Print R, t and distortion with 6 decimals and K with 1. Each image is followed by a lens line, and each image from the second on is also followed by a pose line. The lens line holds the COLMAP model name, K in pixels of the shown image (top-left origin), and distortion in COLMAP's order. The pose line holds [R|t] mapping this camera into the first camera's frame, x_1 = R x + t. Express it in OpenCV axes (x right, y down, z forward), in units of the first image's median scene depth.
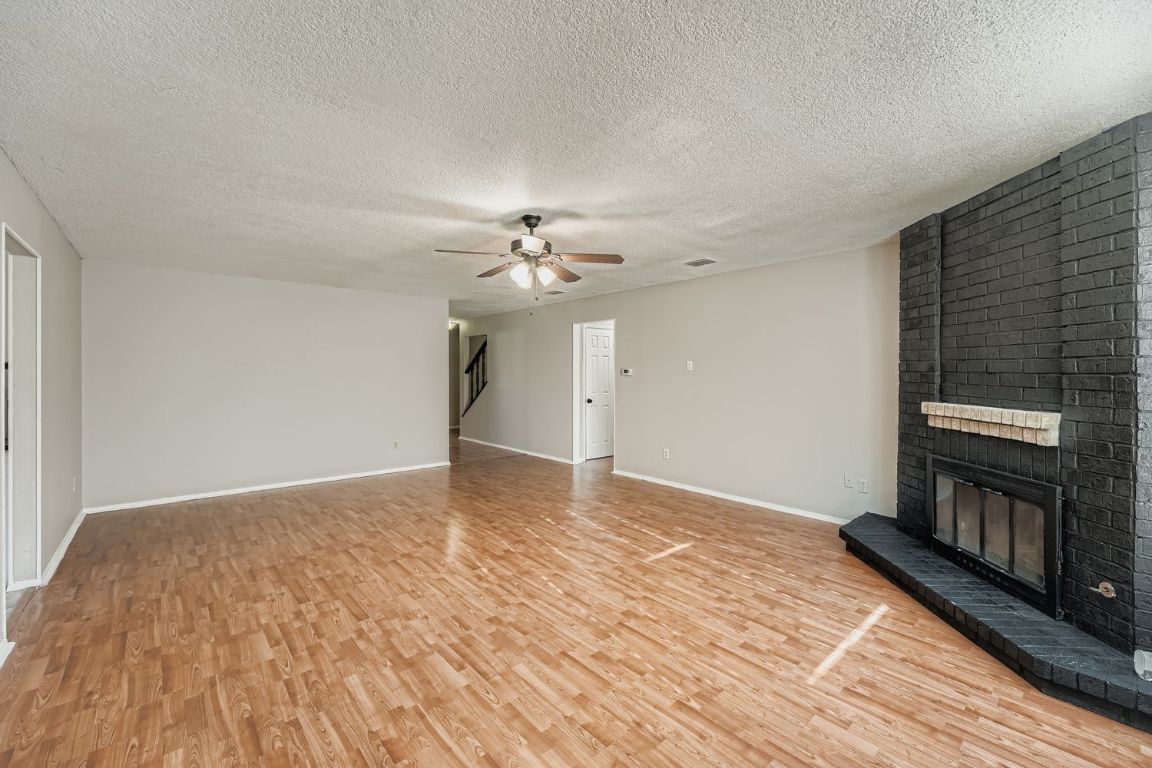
lens RADIAL K [[473.8, 0, 580.4], [0, 473.8, 379.3], [0, 0, 1]] dist [-0.009532, 0.000230]
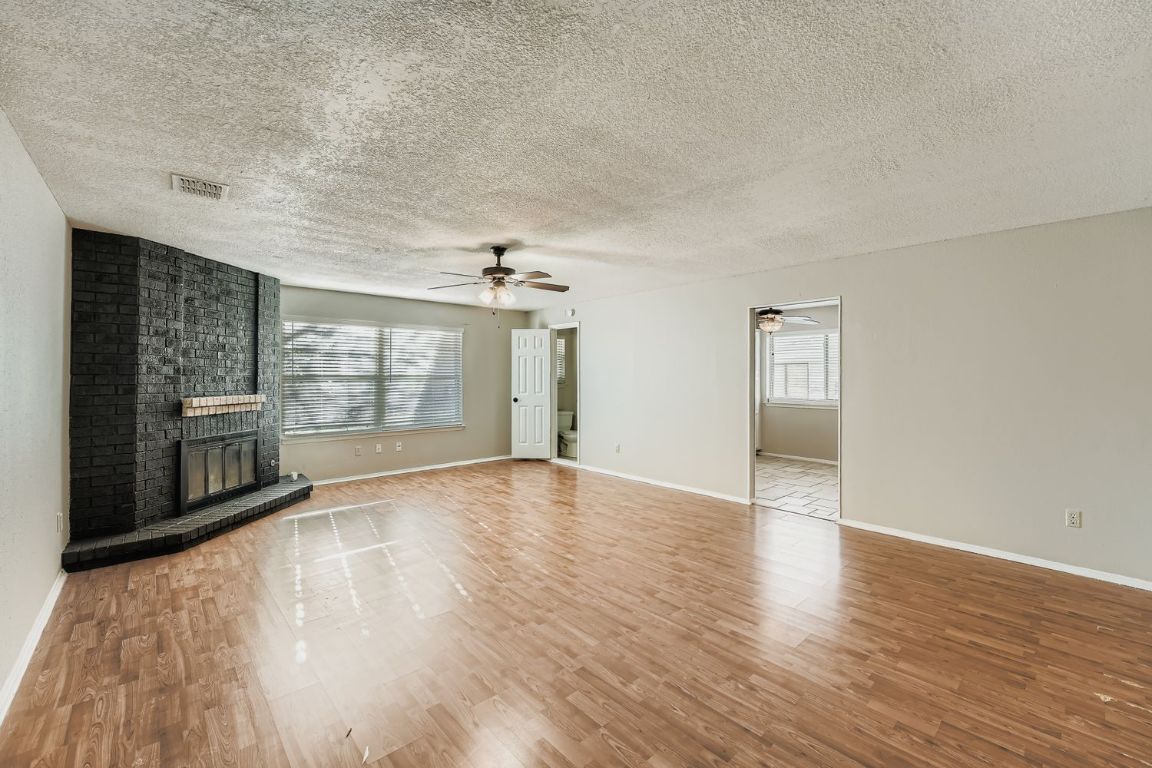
lens RADIAL K [[473.8, 0, 580.4], [0, 473.8, 379.3], [0, 0, 1]] dist [-0.009532, 0.000230]
pose [[-0.999962, -0.002220, -0.008387, -0.319283], [-0.002396, 0.999775, 0.021068, -0.032661], [0.008338, 0.021088, -0.999743, 2.320803]]
